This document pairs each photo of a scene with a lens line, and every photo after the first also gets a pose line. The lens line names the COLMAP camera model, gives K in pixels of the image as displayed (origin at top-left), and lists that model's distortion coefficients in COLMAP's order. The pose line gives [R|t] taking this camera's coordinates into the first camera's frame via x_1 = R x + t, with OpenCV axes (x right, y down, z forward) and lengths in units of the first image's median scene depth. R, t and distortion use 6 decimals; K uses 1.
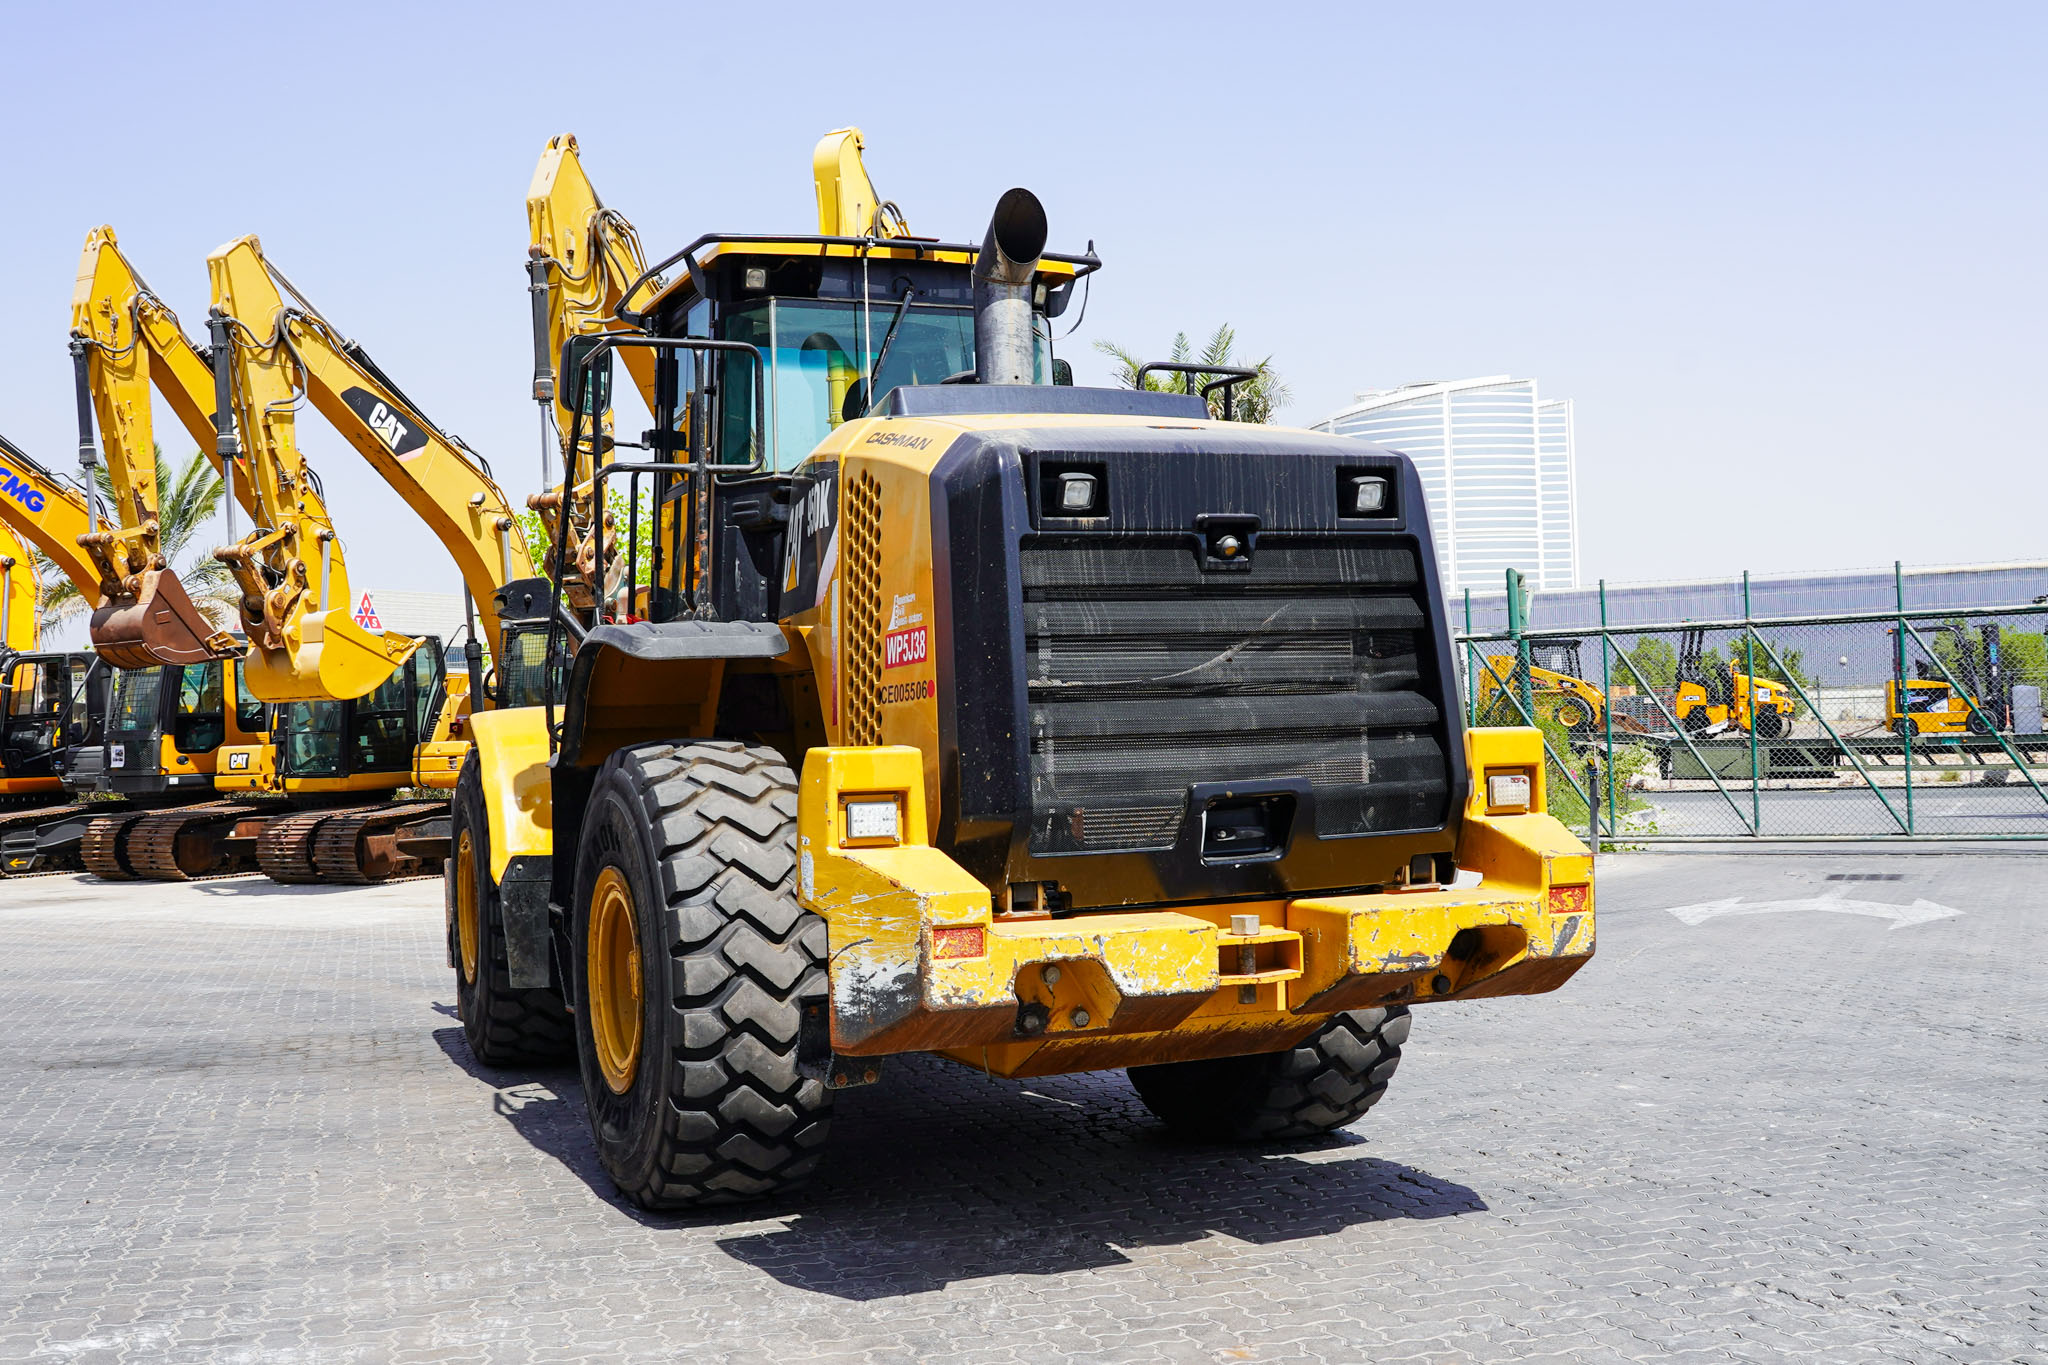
lens RADIAL K [[2040.5, 0, 951.8], [0, 2040.5, 678.0], [0, 0, 1]] dist [-0.041576, 0.000000]
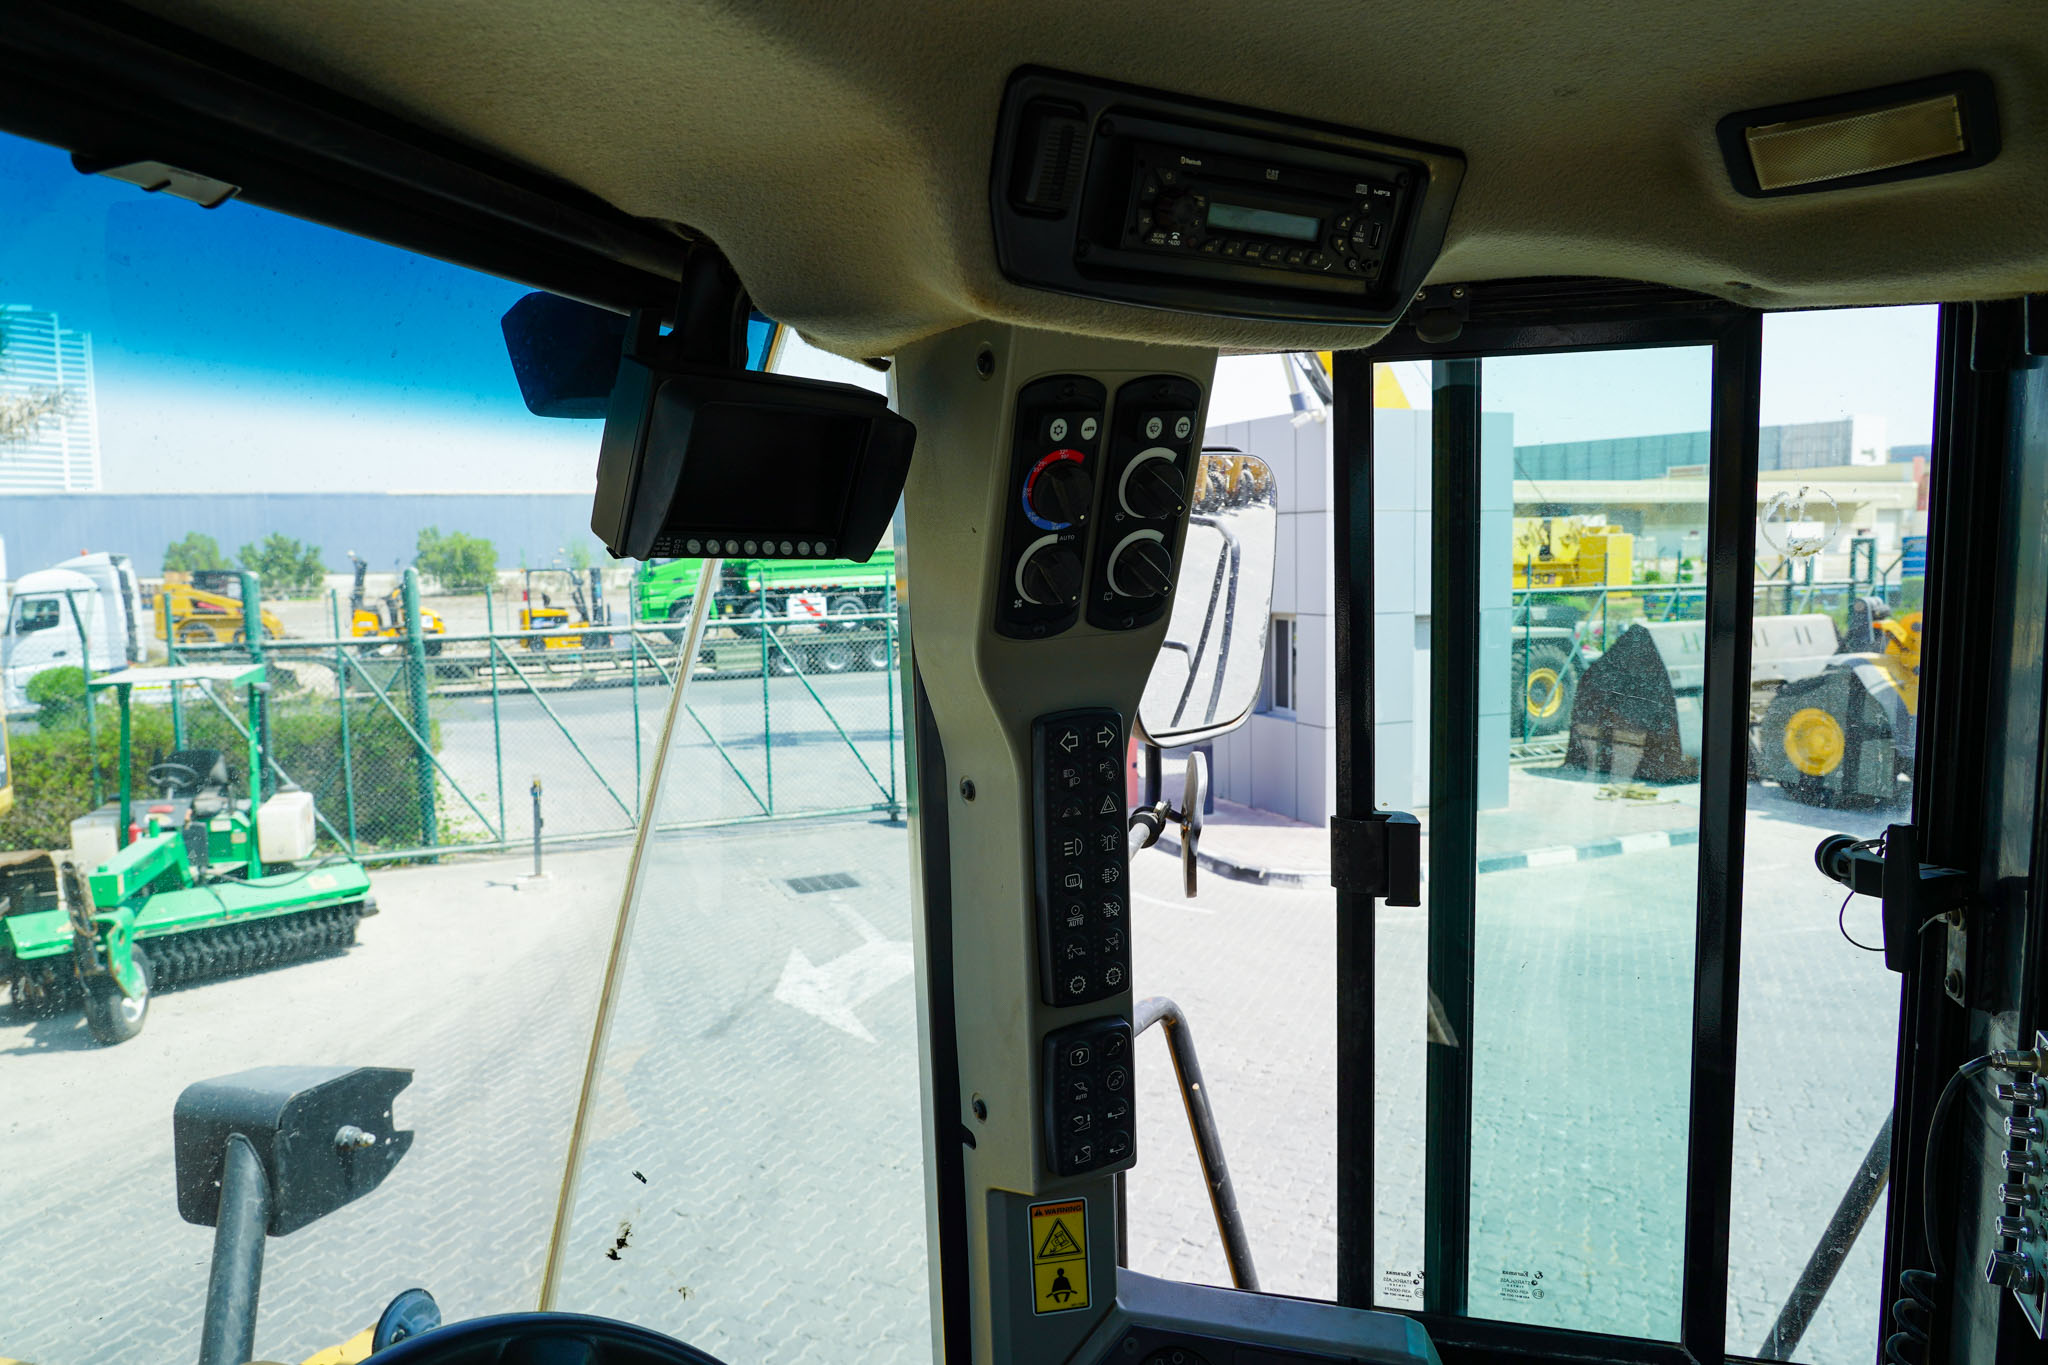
lens RADIAL K [[1387.0, 0, 1022.7], [0, 1387.0, 683.1], [0, 0, 1]] dist [-0.026573, 0.015132]
pose [[0.631255, -0.054756, 0.773640, -0.148390], [-0.015769, 0.996392, 0.083389, -0.213952], [-0.775415, -0.064839, 0.628115, 1.384257]]
